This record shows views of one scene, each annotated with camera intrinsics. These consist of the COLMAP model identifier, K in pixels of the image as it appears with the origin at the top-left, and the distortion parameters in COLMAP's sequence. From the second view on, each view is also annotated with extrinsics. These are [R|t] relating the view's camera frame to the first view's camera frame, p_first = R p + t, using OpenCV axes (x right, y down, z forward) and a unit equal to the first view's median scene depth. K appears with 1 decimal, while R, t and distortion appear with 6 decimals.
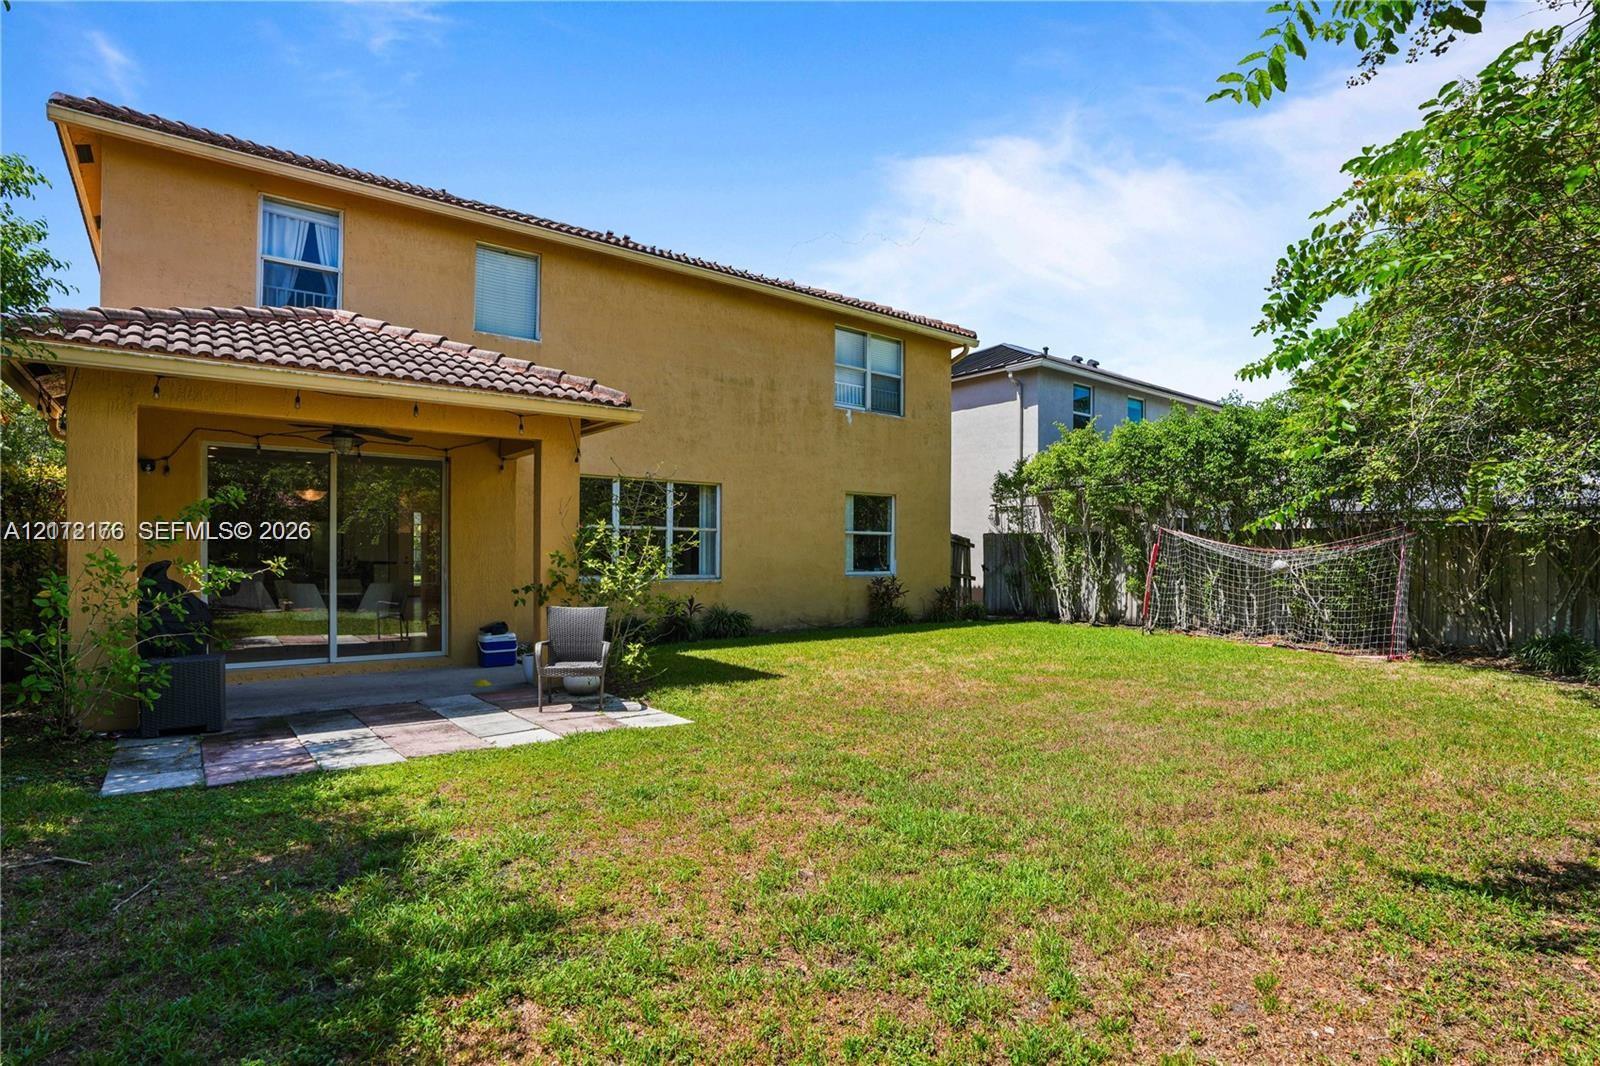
lens RADIAL K [[785.8, 0, 800.0], [0, 785.8, 533.0], [0, 0, 1]] dist [-0.040371, 0.000222]
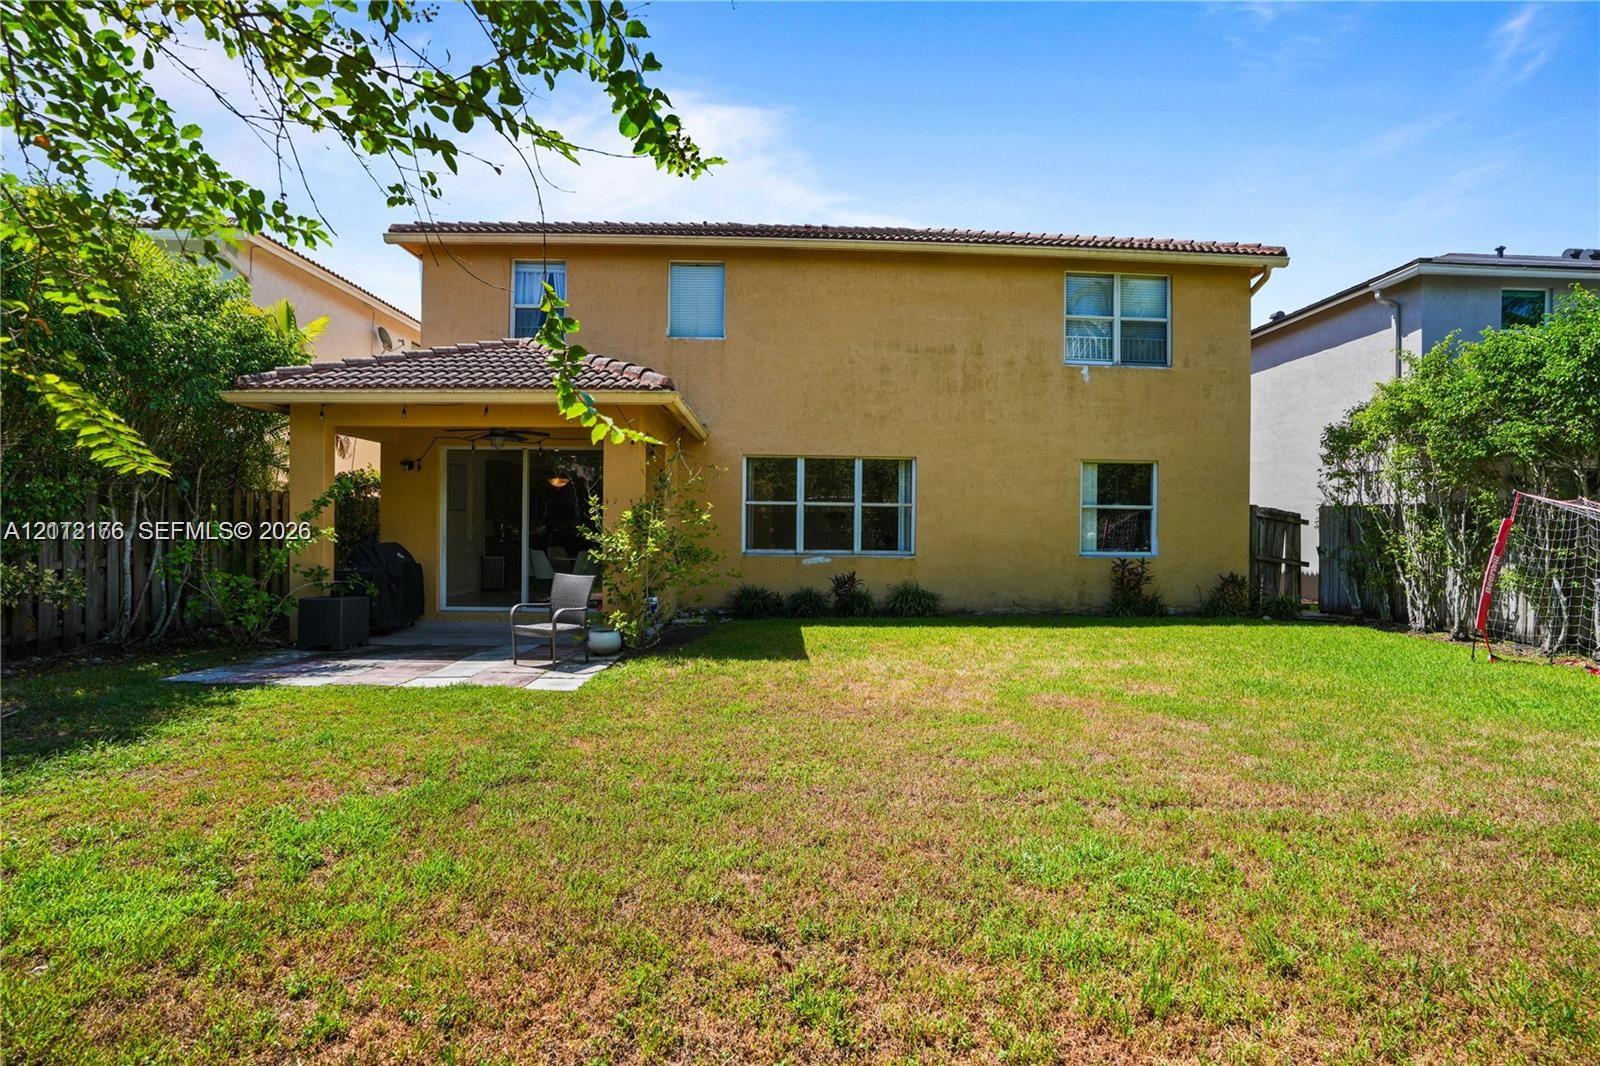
lens RADIAL K [[721.4, 0, 838.1], [0, 721.4, 520.4], [0, 0, 1]] dist [-0.070981, 0.040036]
pose [[0.816265, -0.000895, -0.577677, 0.298752], [0.007854, 0.999924, 0.009548, 0.004924], [0.577625, -0.012331, 0.816209, 0.193177]]
